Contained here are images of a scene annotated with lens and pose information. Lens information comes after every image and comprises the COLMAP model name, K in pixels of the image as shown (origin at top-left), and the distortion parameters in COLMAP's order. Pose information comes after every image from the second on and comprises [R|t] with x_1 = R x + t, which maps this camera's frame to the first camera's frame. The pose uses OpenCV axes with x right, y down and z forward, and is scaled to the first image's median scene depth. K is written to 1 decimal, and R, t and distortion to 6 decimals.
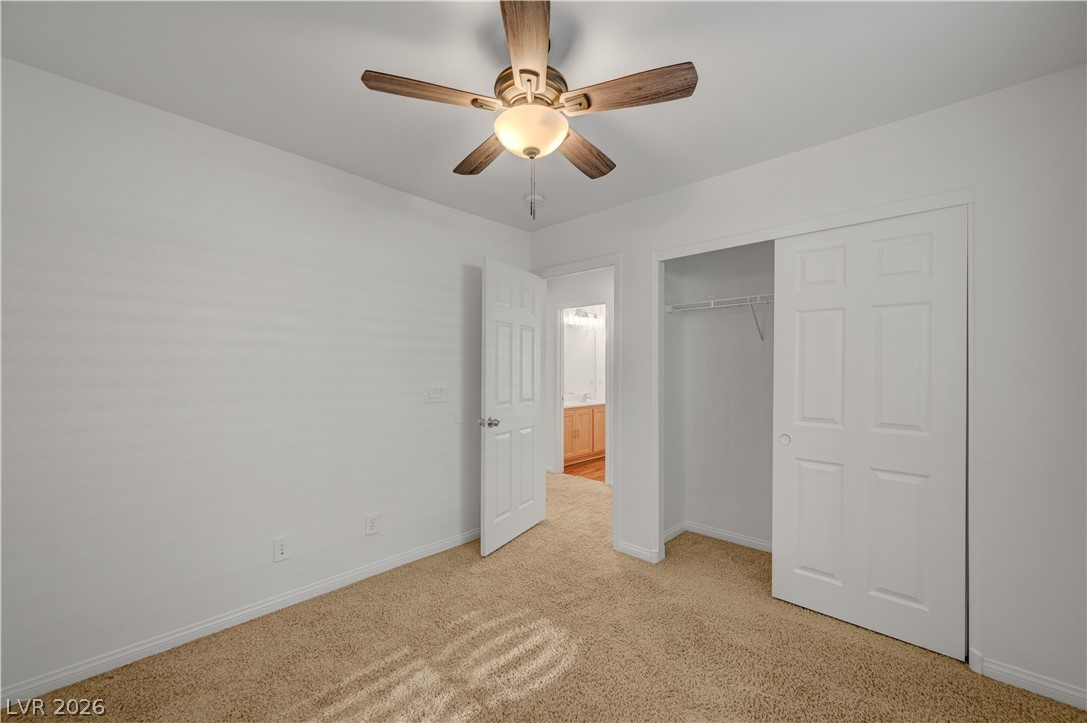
lens RADIAL K [[436.1, 0, 551.2], [0, 436.1, 366.9], [0, 0, 1]] dist [0.000483, 0.000862]
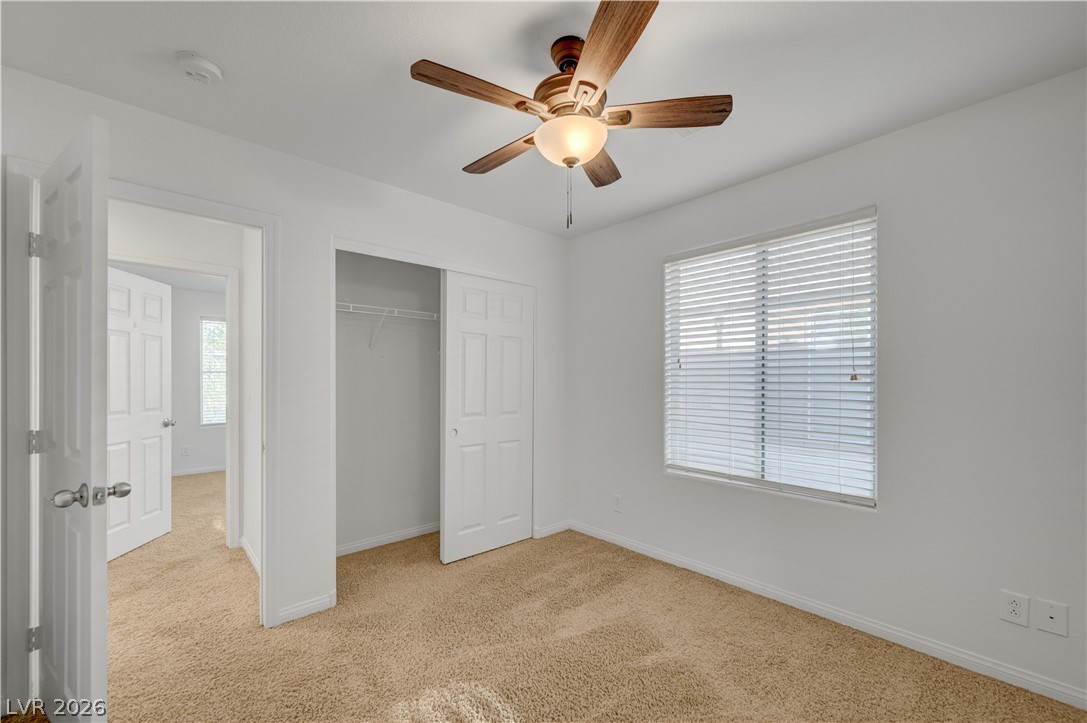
lens RADIAL K [[436.1, 0, 540.8], [0, 436.1, 381.6], [0, 0, 1]] dist [0.000483, 0.000862]
pose [[0.093768, -0.008581, 0.995557, -0.702029], [-0.004737, 0.999948, 0.009065, 0.006001], [-0.995583, -0.005566, 0.093723, 0.649958]]
